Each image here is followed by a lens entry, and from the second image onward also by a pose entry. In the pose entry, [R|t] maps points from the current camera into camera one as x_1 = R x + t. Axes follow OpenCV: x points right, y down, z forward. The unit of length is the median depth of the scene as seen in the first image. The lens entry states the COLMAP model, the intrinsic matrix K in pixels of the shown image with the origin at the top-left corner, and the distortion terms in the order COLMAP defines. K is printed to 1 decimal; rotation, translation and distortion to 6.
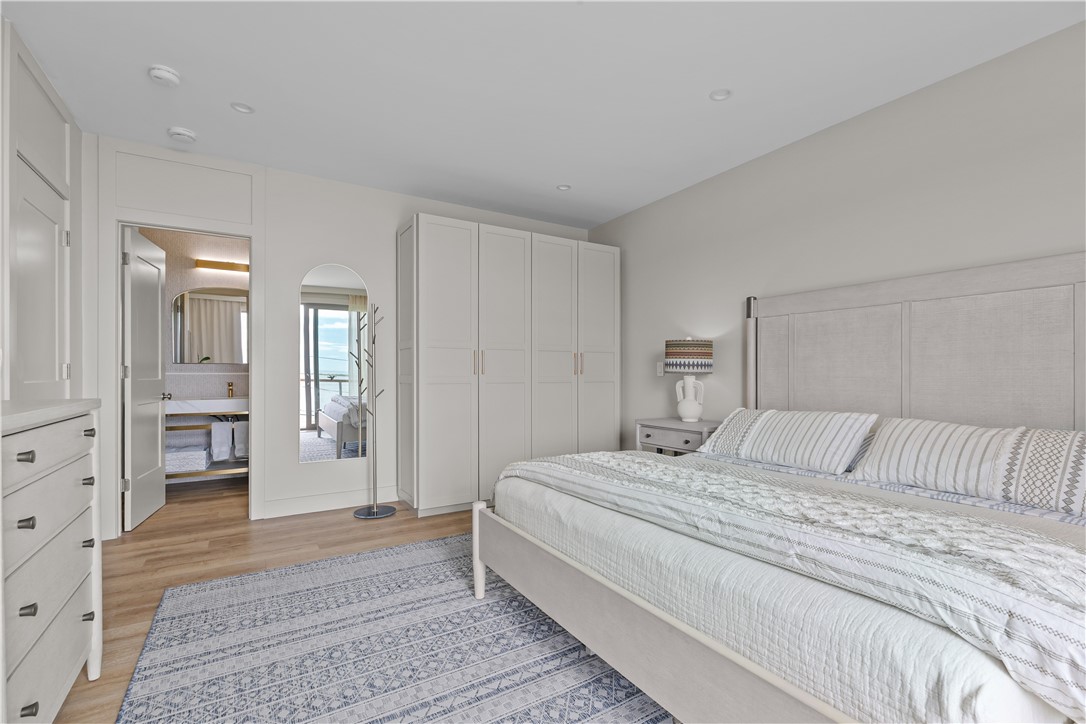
lens RADIAL K [[478.5, 0, 544.4], [0, 478.5, 371.8], [0, 0, 1]] dist [-0.011431, 0.000101]
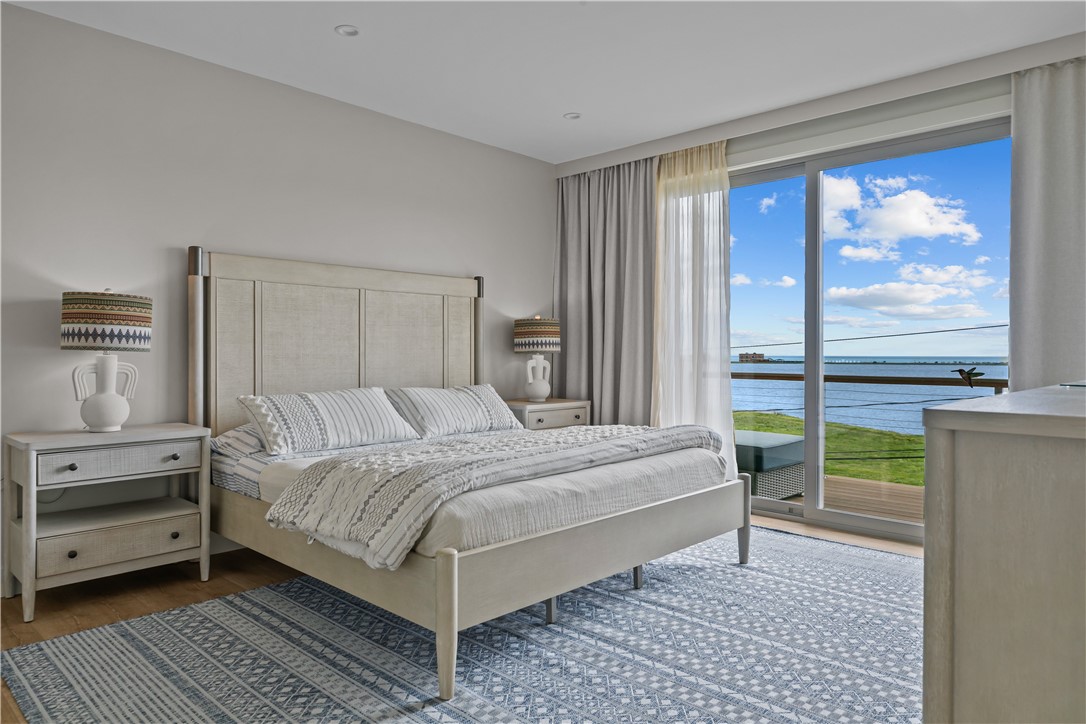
lens RADIAL K [[699.5, 0, 544.3], [0, 699.5, 358.8], [0, 0, 1]] dist [0.000939, 0.001077]
pose [[-0.253484, -0.007524, 0.967310, -1.330567], [-0.007326, 0.999956, 0.005859, 0.009920], [-0.967312, -0.005601, -0.253528, 1.369299]]
